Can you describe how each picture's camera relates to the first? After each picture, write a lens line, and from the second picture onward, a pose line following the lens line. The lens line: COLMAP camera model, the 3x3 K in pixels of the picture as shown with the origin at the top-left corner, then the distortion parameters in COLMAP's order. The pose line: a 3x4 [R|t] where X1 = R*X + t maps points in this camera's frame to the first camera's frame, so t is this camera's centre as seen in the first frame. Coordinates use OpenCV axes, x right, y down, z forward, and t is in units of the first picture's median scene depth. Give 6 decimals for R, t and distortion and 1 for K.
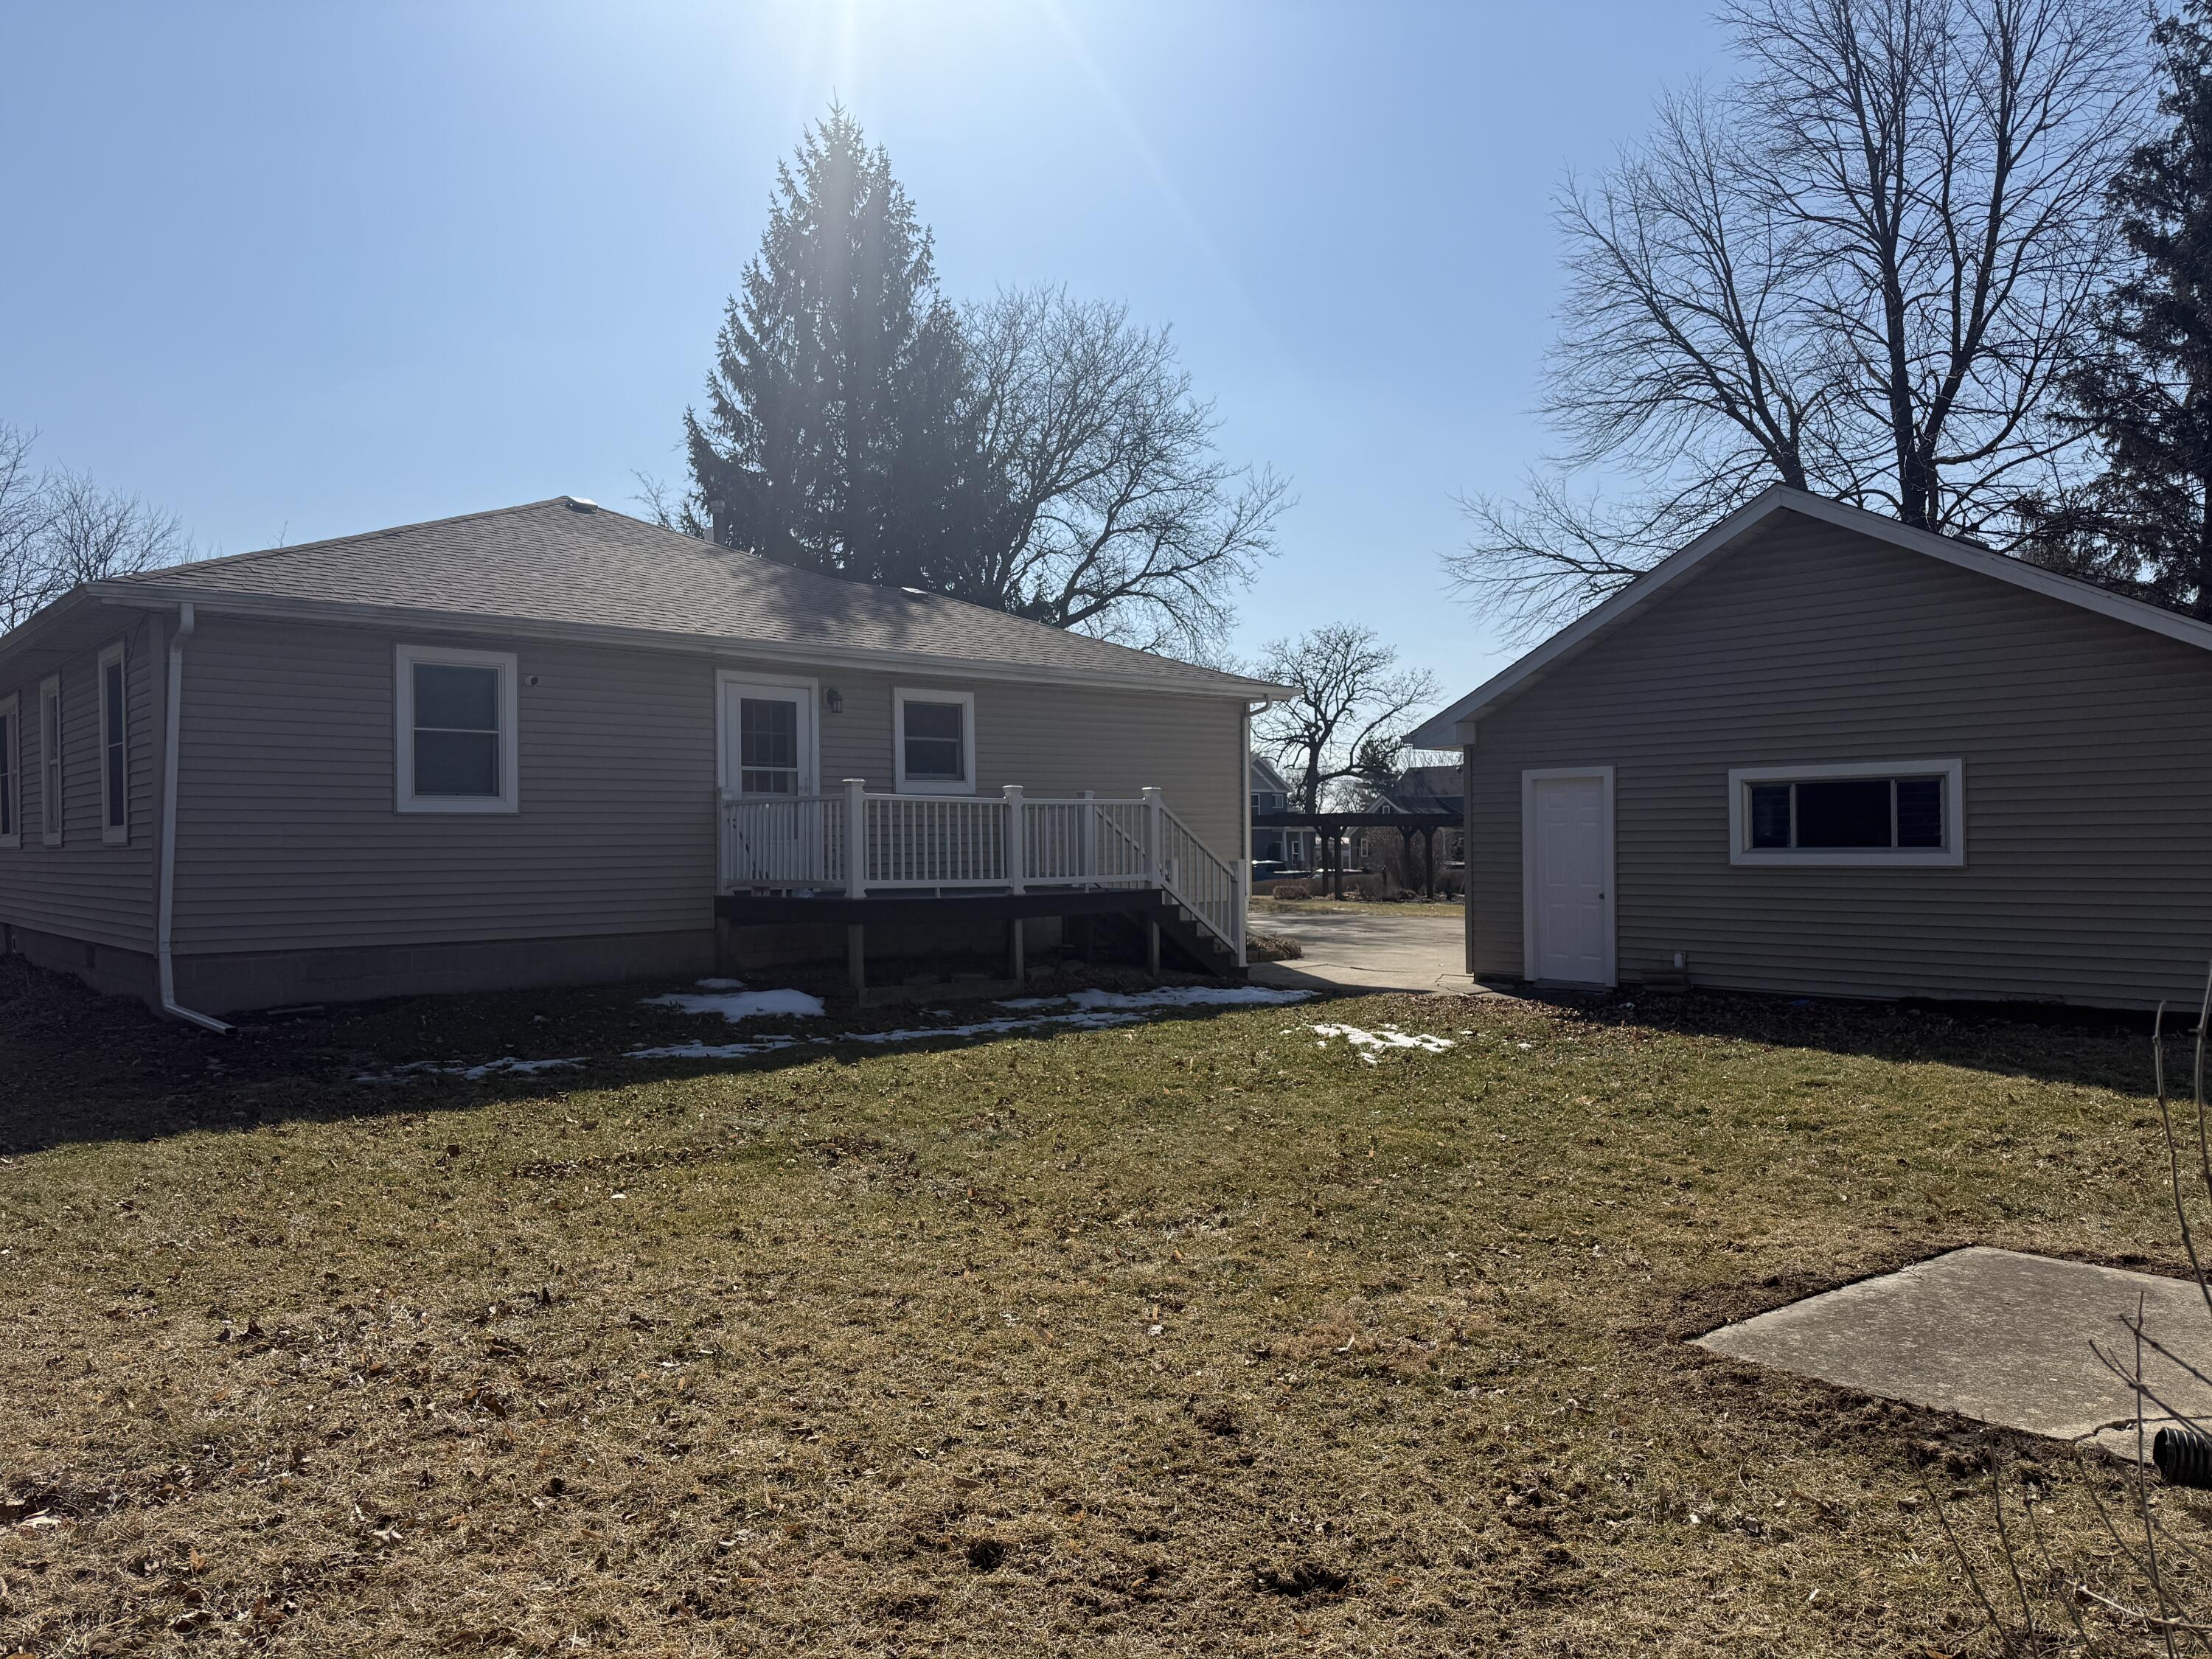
lens RADIAL K [[1532.0, 0, 1104.5], [0, 1532.0, 835.8], [0, 0, 1]] dist [0.009098, -0.002107]
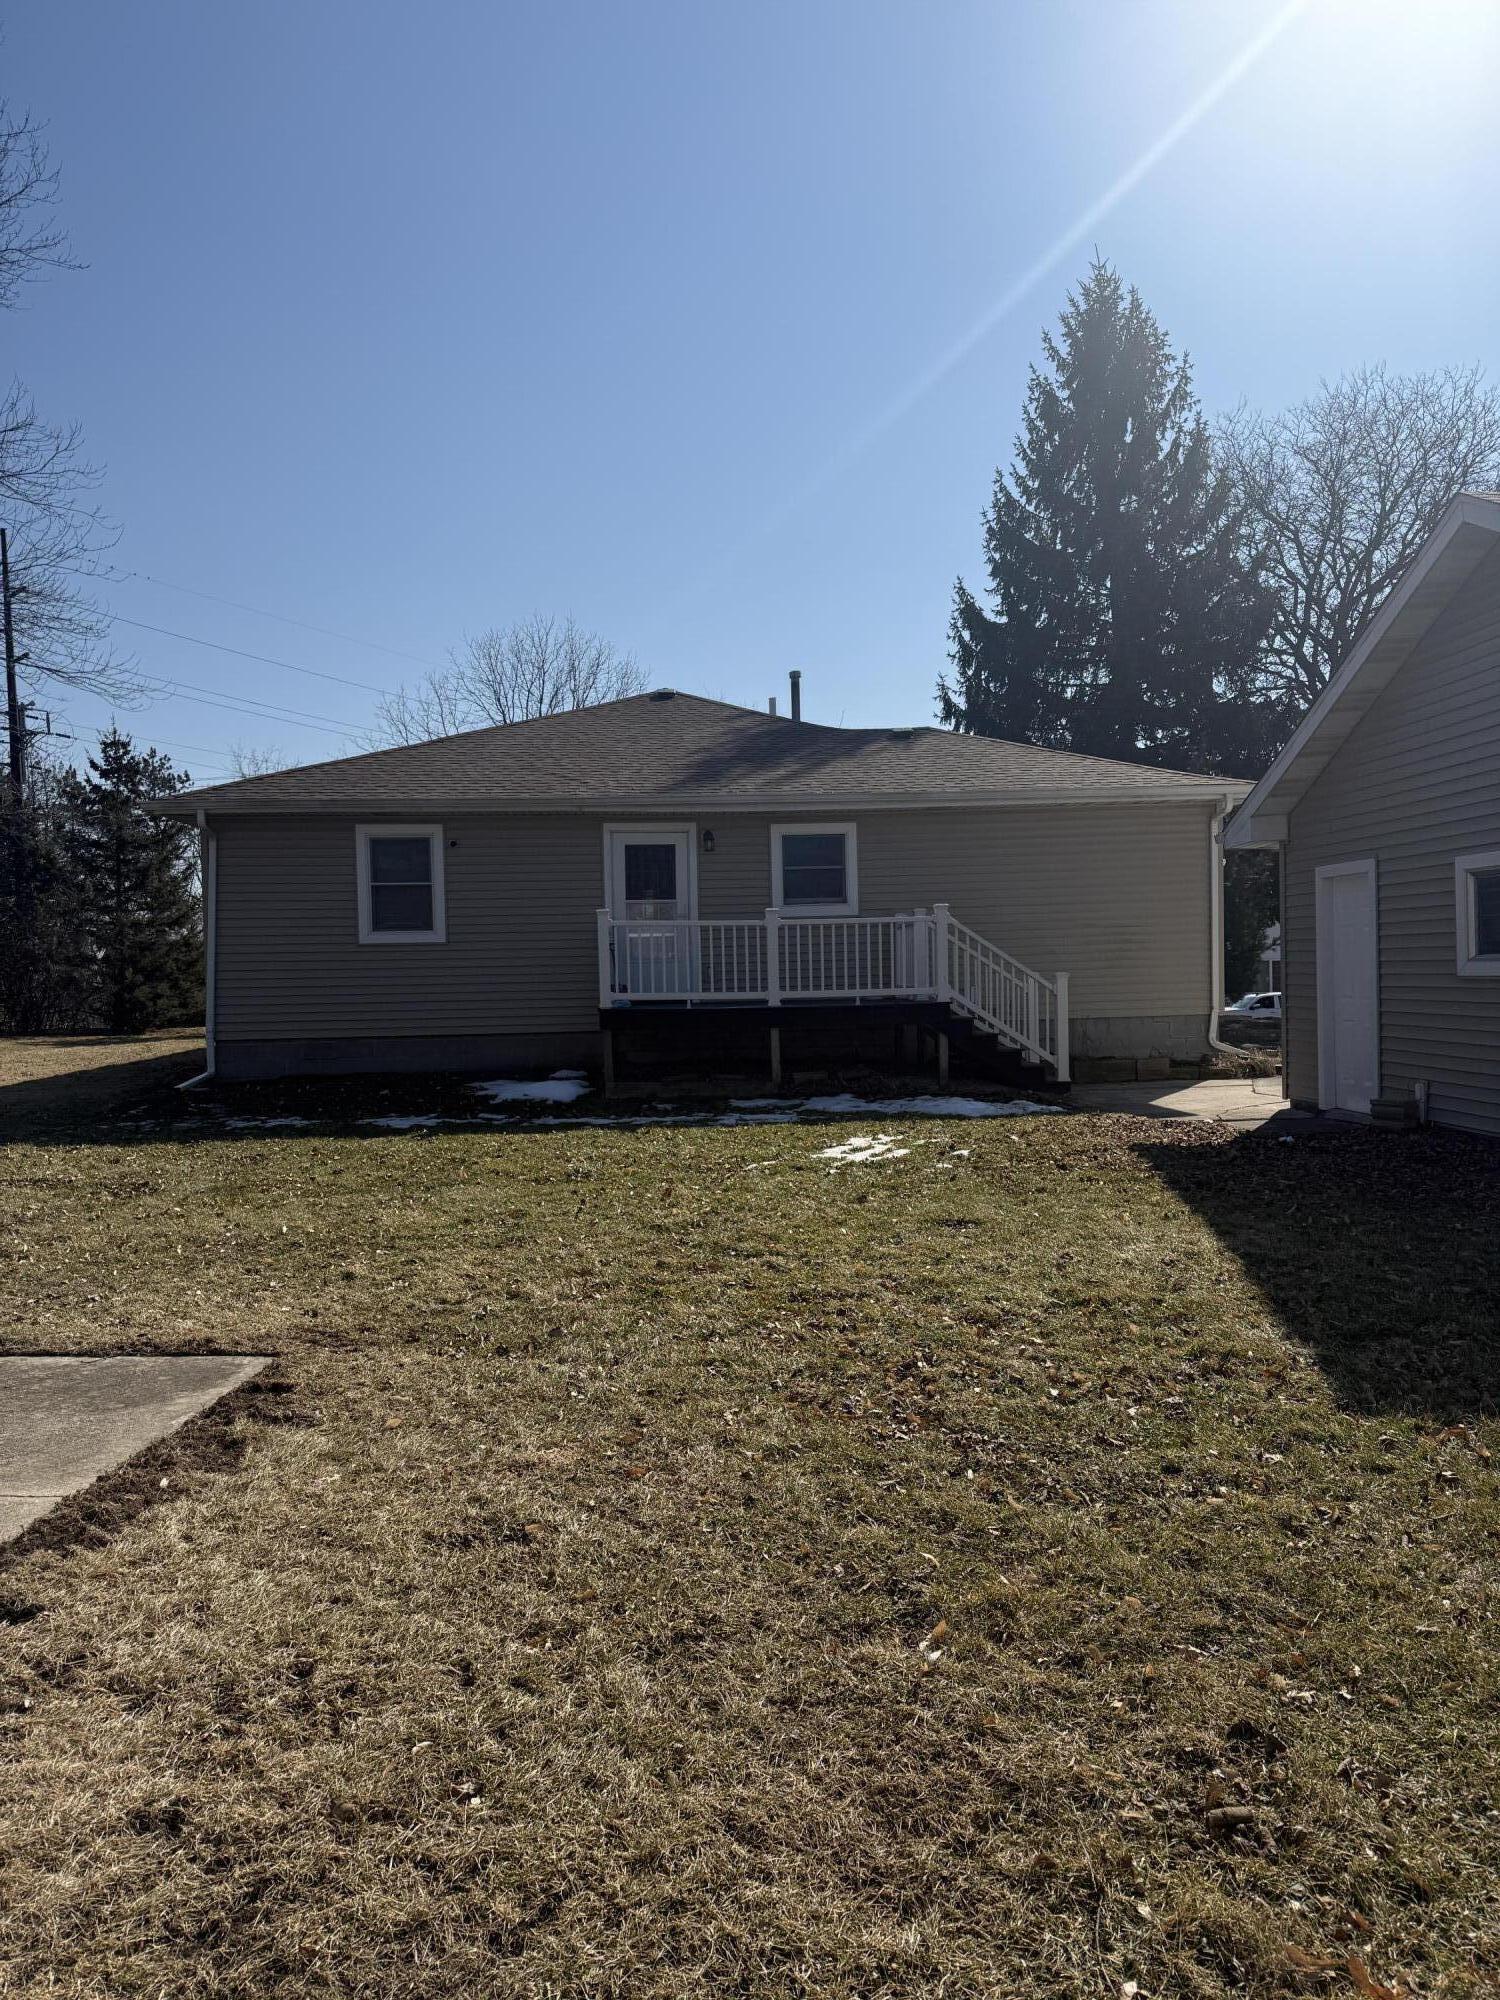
lens RADIAL K [[1385.2, 0, 744.4], [0, 1385.2, 994.5], [0, 0, 1]] dist [0.009098, -0.002107]
pose [[0.784250, 0.003100, -0.620438, 0.507746], [0.016194, 0.999545, 0.025464, 0.003700], [0.620234, -0.030018, 0.783842, 0.179848]]
